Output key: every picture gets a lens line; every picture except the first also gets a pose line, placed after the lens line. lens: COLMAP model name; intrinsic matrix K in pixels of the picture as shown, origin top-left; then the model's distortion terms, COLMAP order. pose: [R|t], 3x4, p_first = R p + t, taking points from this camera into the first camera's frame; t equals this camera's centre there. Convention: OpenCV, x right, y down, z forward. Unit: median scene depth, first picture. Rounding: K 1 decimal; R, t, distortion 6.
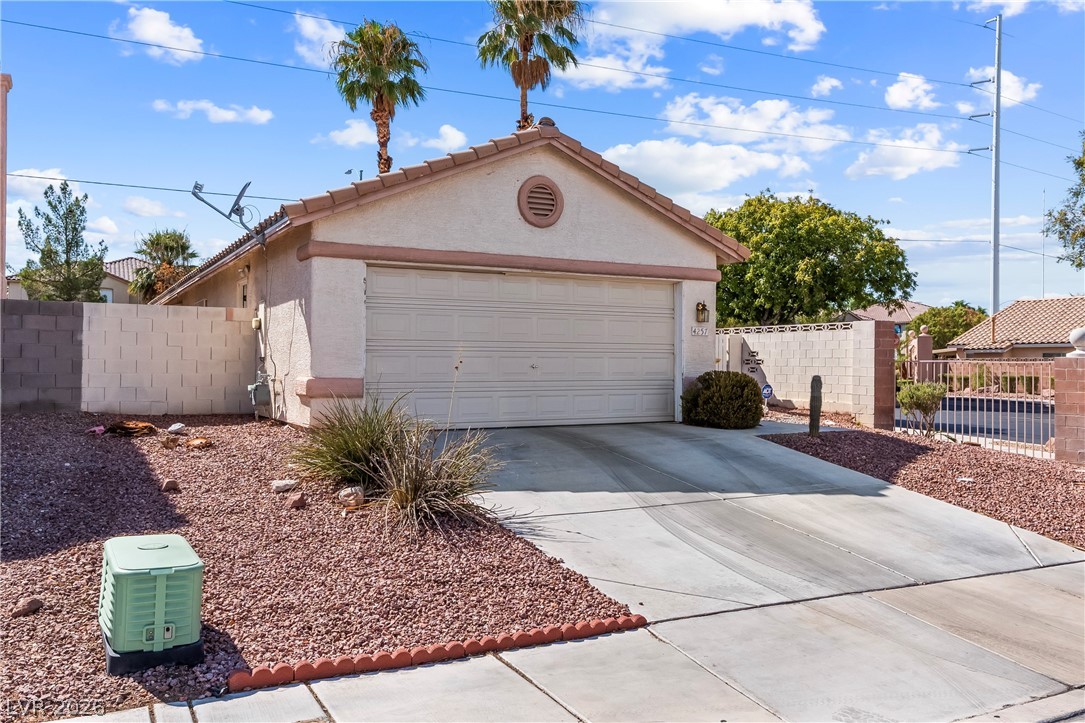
lens RADIAL K [[865.6, 0, 542.5], [0, 865.6, 358.4], [0, 0, 1]] dist [-0.006206, 0.005196]
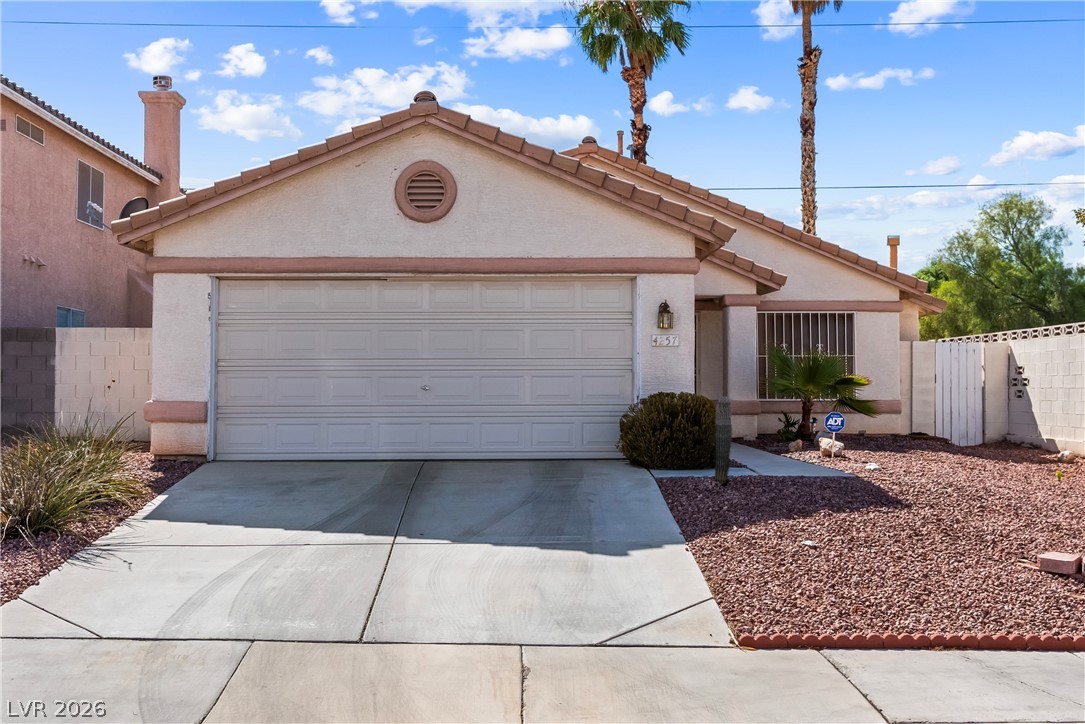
lens RADIAL K [[1177.0, 0, 542.1], [0, 1177.0, 360.9], [0, 0, 1]] dist [-0.007916, 0.000000]
pose [[0.891172, -0.017541, -0.453326, 0.606560], [0.008211, 0.999712, -0.022540, 0.009604], [0.453591, 0.016364, 0.891060, 0.037756]]
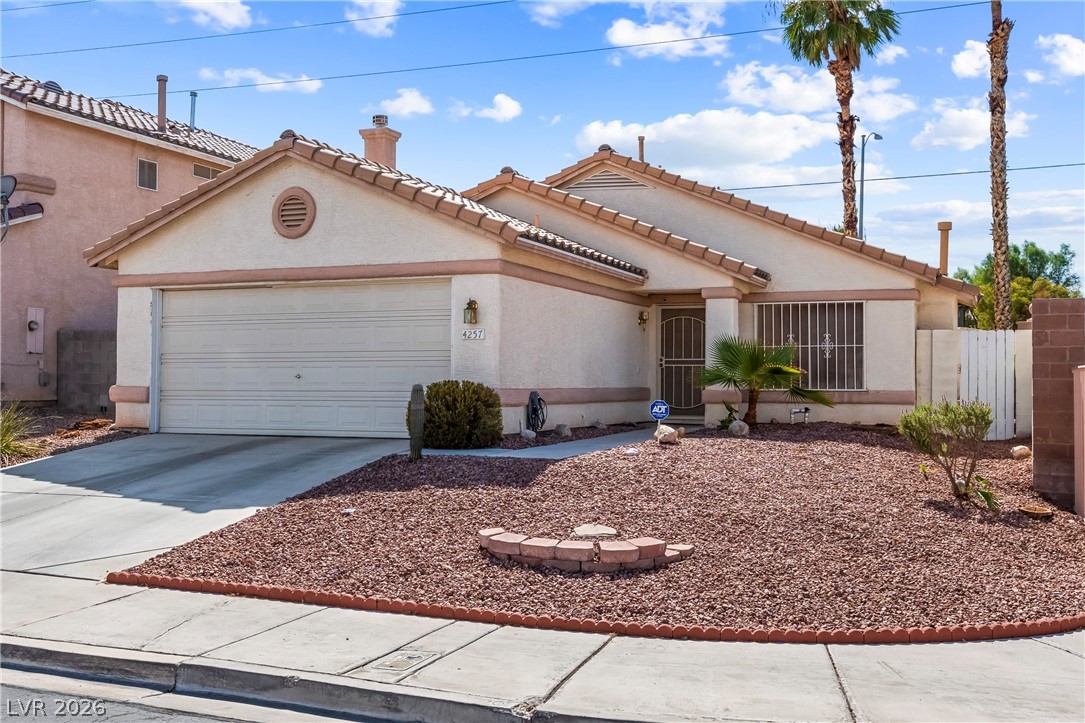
lens RADIAL K [[1113.9, 0, 542.6], [0, 1113.9, 370.1], [0, 0, 1]] dist [-0.011199, 0.000000]
pose [[0.636632, -0.010368, -0.771098, 1.168288], [0.004624, 0.999943, -0.009627, 0.015772], [0.771154, 0.002563, 0.636643, 0.395141]]
